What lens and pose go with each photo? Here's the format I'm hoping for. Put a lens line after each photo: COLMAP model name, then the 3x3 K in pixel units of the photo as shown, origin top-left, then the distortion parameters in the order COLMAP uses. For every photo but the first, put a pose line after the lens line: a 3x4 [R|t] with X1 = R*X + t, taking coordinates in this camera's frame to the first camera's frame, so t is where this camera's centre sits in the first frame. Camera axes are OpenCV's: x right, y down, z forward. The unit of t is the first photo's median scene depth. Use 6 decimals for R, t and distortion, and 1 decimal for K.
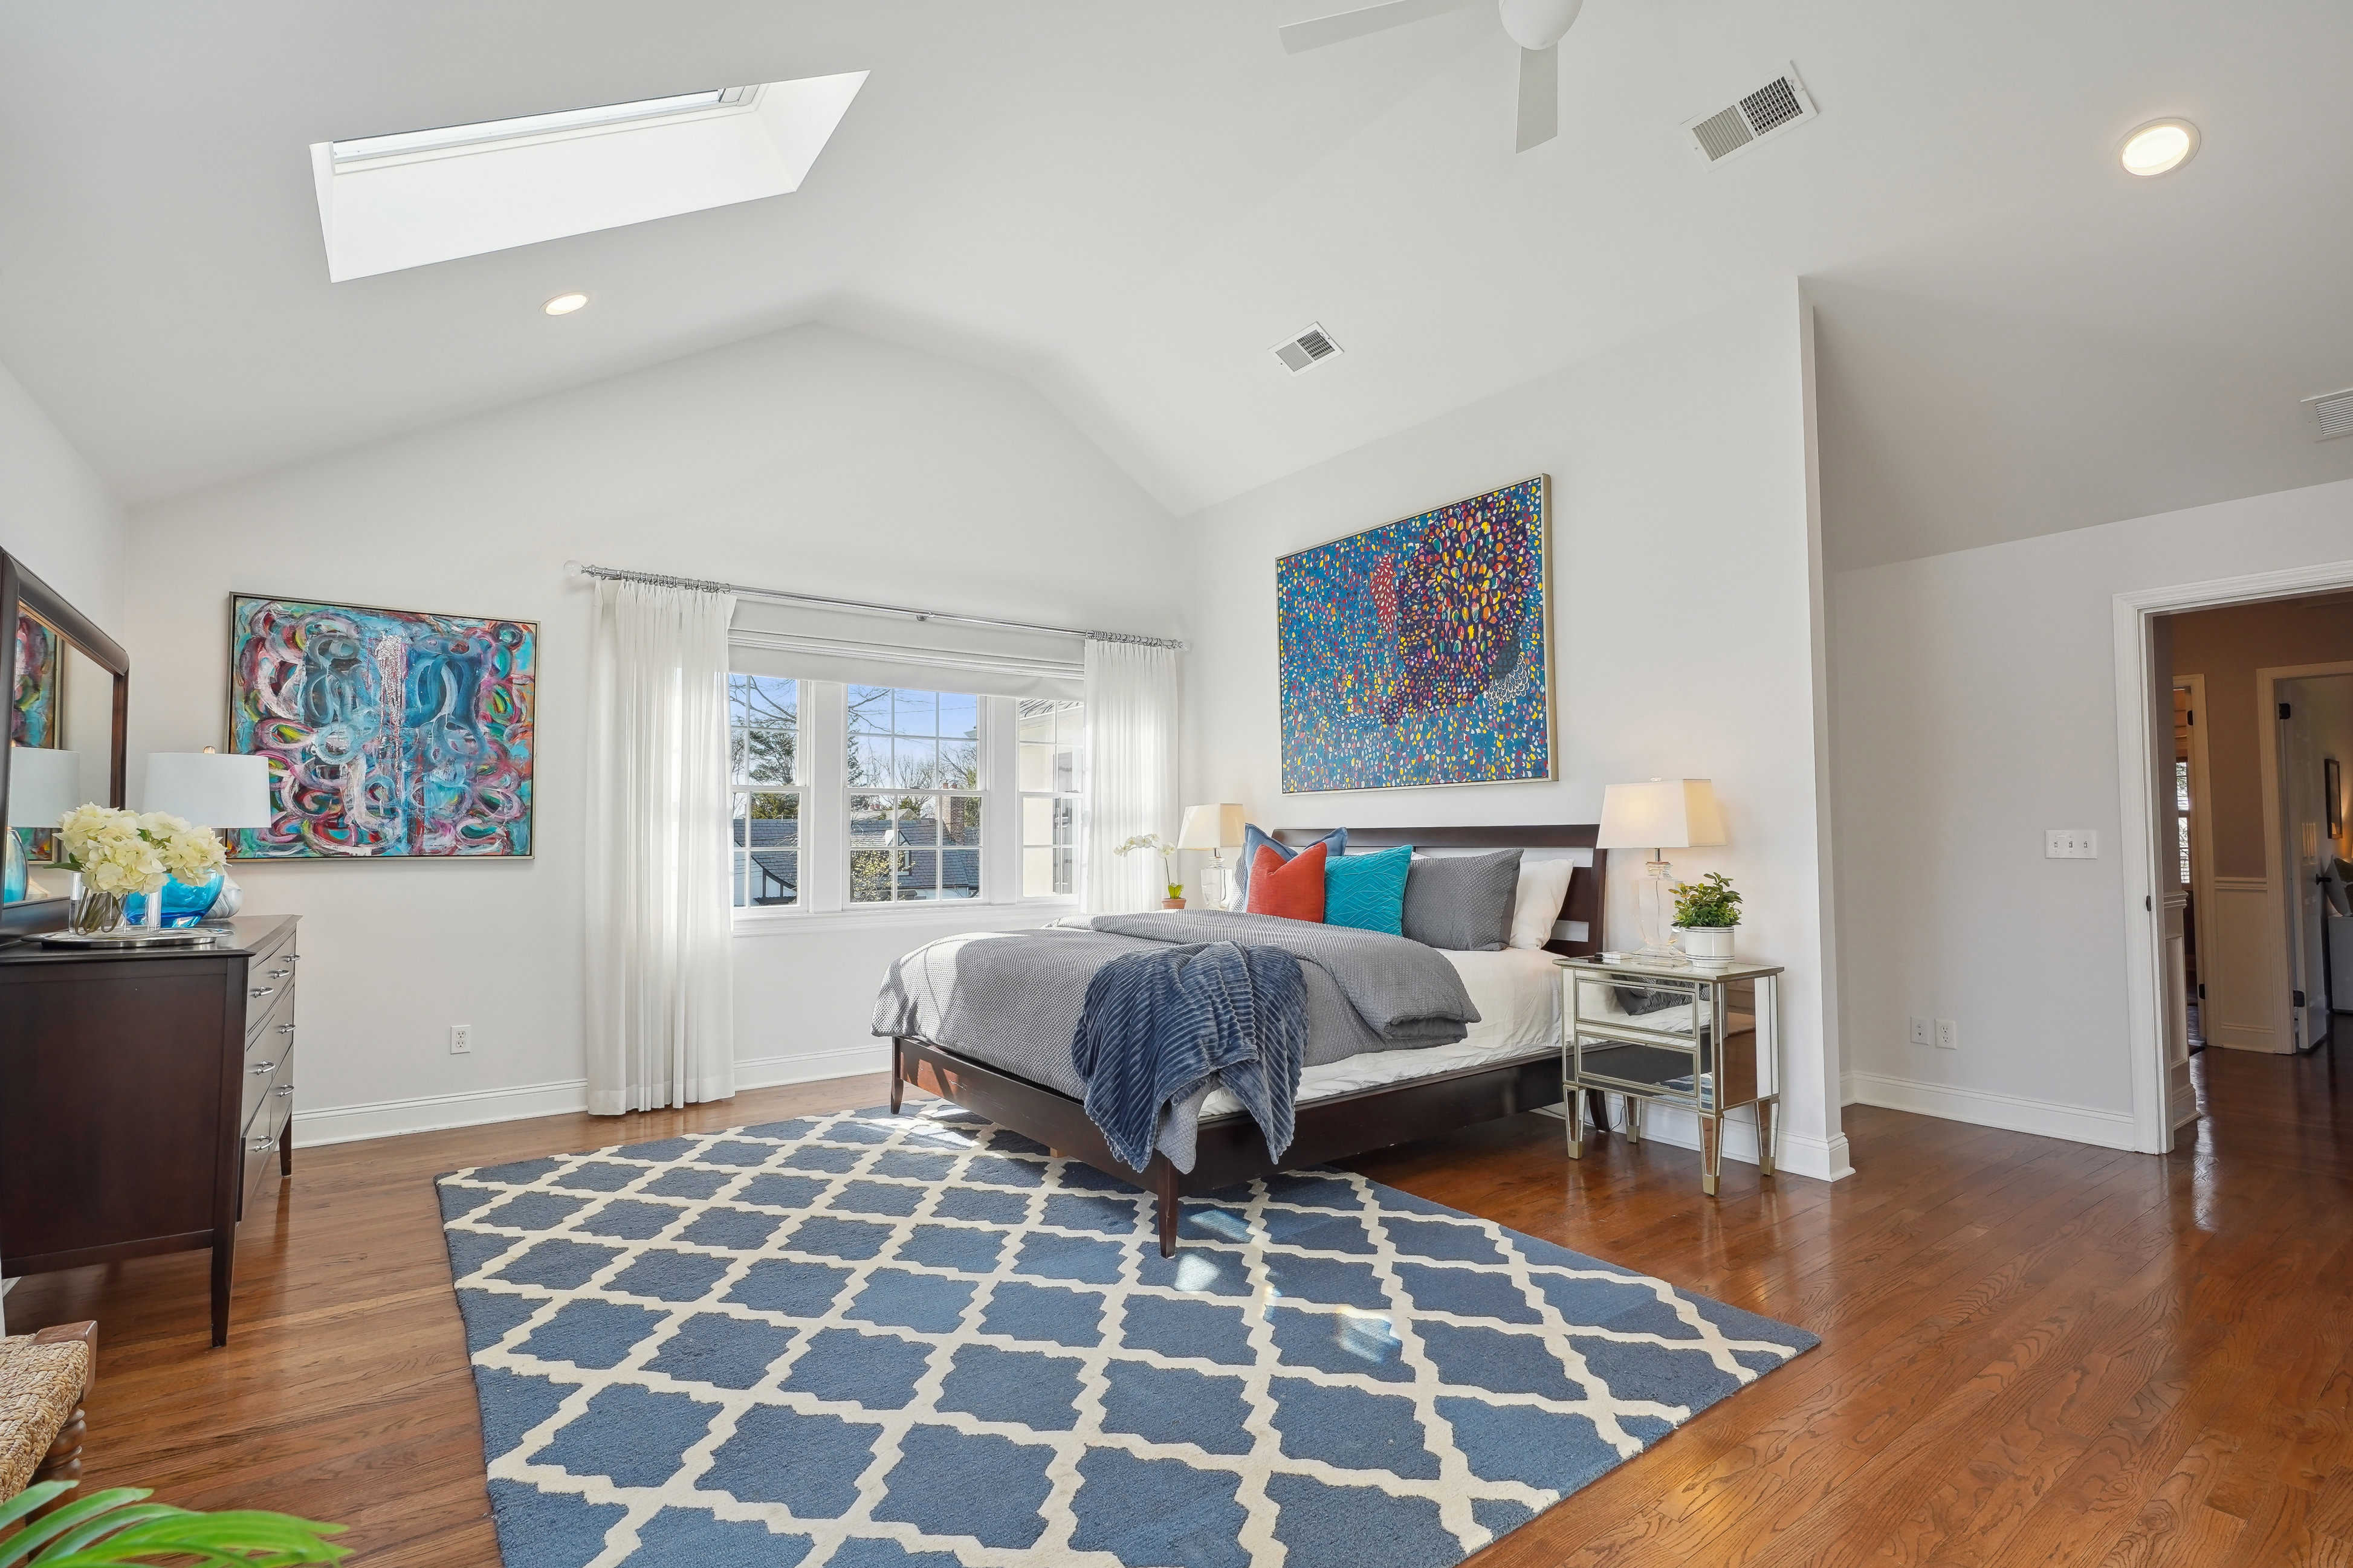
lens RADIAL K [[1085.5, 0, 1139.8], [0, 1085.5, 802.7], [0, 0, 1]] dist [-0.016306, 0.000960]
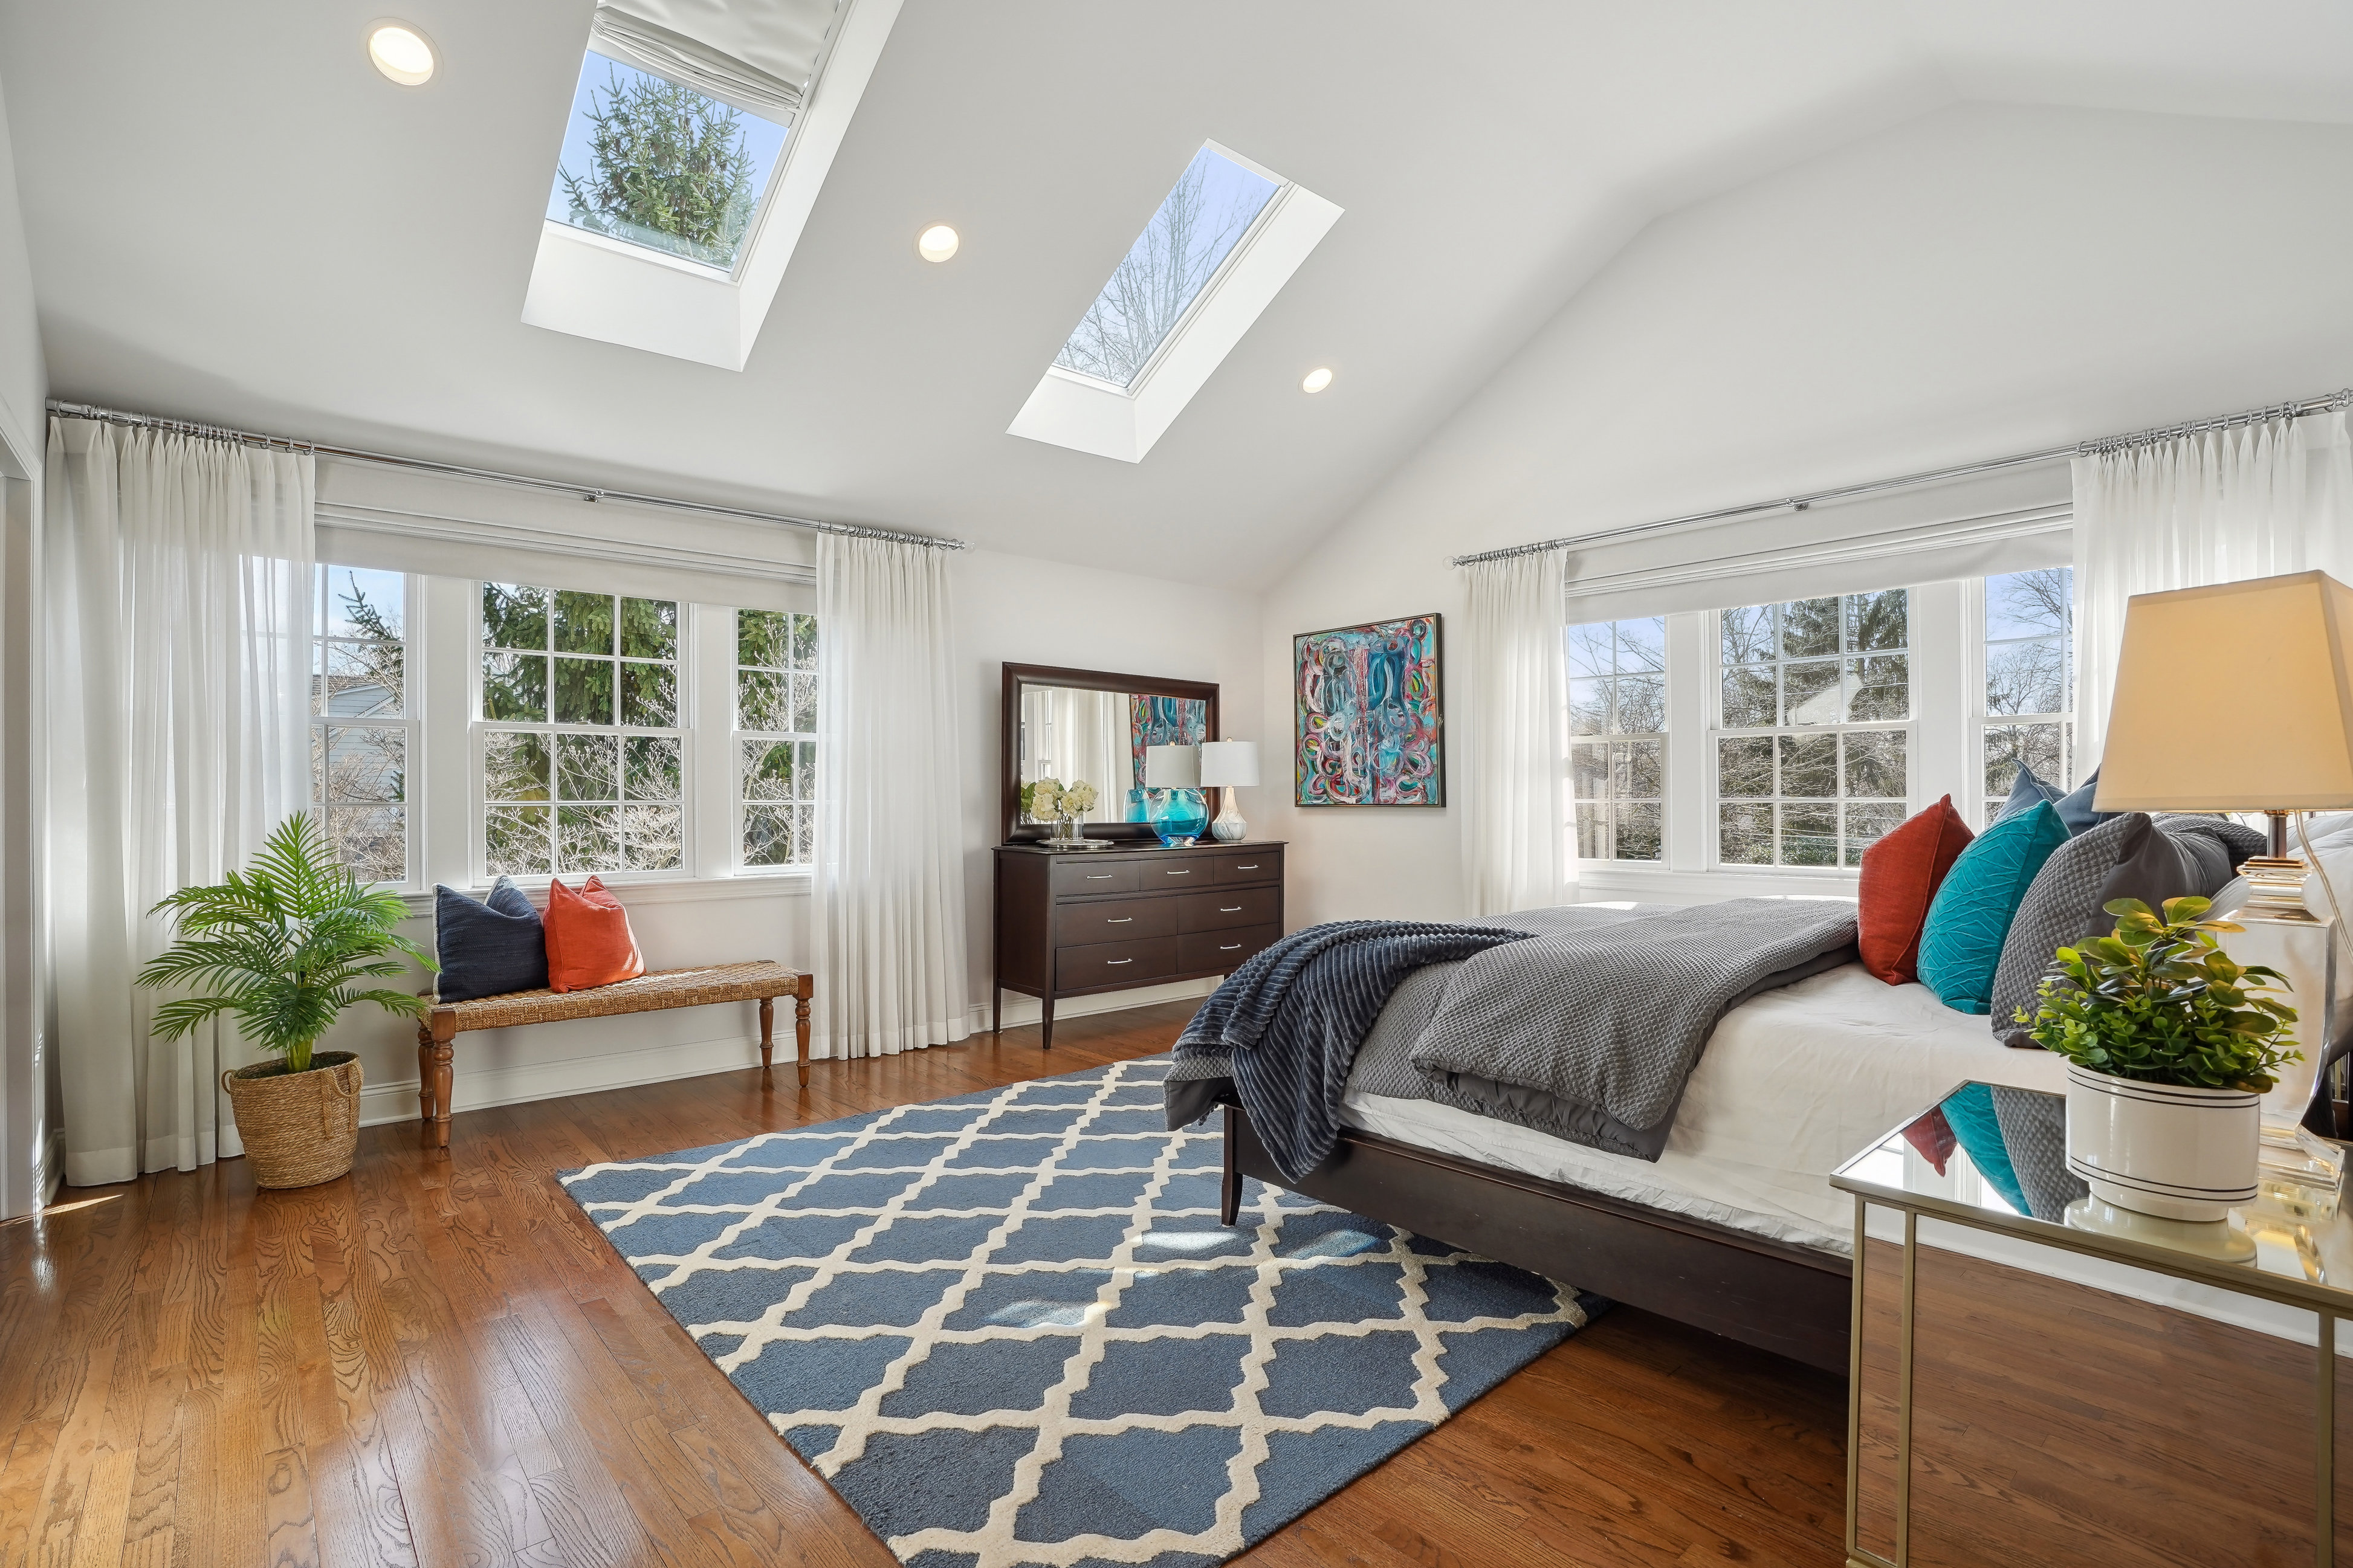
lens RADIAL K [[1085.5, 0, 1136.6], [0, 1085.5, 795.7], [0, 0, 1]] dist [-0.016306, 0.000960]
pose [[0.096477, 0.003604, -0.995329, 0.688886], [0.040169, 0.999165, 0.007512, 0.016835], [0.994524, -0.040706, 0.096251, 0.590018]]
